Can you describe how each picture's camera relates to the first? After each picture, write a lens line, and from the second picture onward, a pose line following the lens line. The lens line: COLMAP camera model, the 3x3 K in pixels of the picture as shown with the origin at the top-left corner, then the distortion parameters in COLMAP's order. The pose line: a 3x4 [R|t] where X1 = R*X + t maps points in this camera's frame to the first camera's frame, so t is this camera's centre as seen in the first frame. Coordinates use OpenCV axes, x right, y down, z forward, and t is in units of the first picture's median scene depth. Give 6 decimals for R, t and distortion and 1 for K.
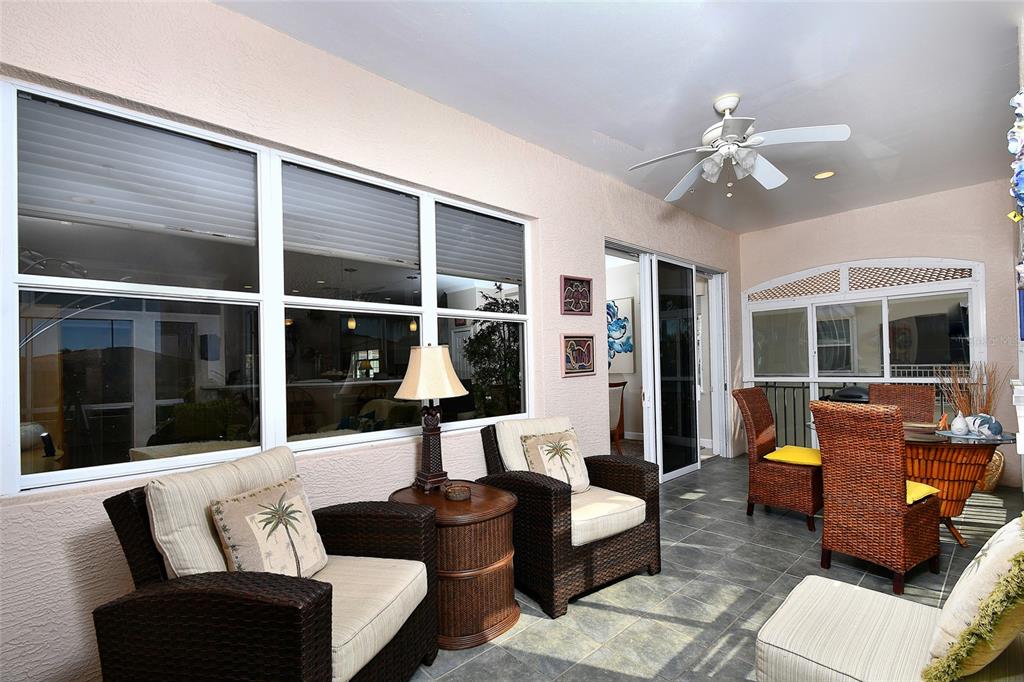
lens RADIAL K [[465.1, 0, 513.3], [0, 465.1, 348.4], [0, 0, 1]] dist [0.000065, -0.000131]
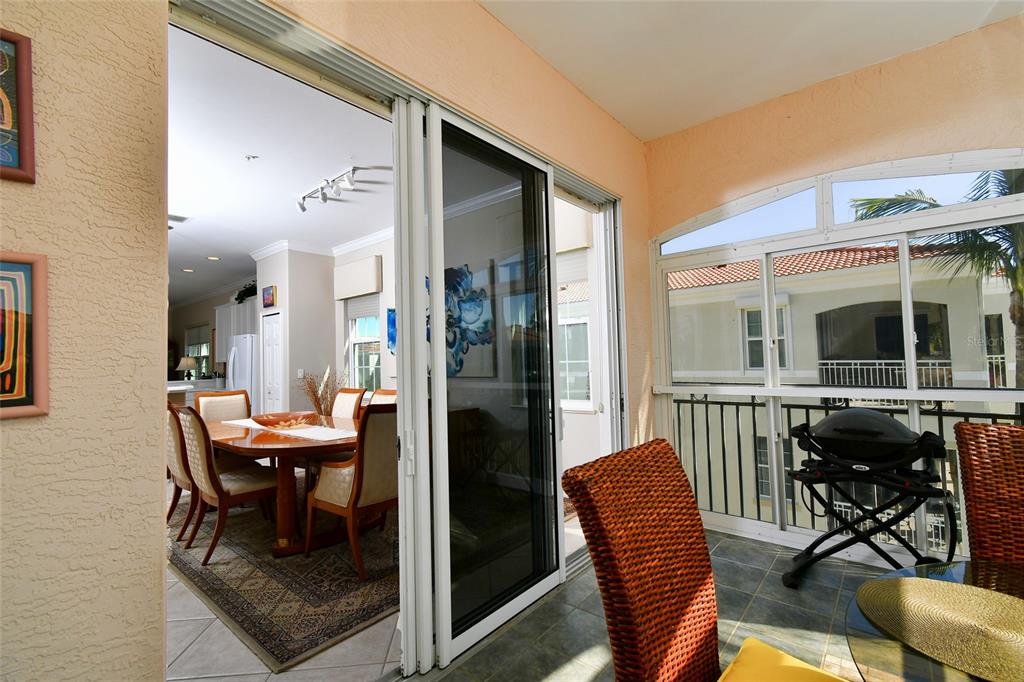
lens RADIAL K [[450.8, 0, 514.6], [0, 450.8, 340.1], [0, 0, 1]] dist [0.000521, 0.000035]
pose [[0.993516, -0.000485, 0.113692, 0.213892], [0.001801, 0.999933, -0.011470, 0.010239], [-0.113679, 0.011601, 0.993450, 0.381681]]
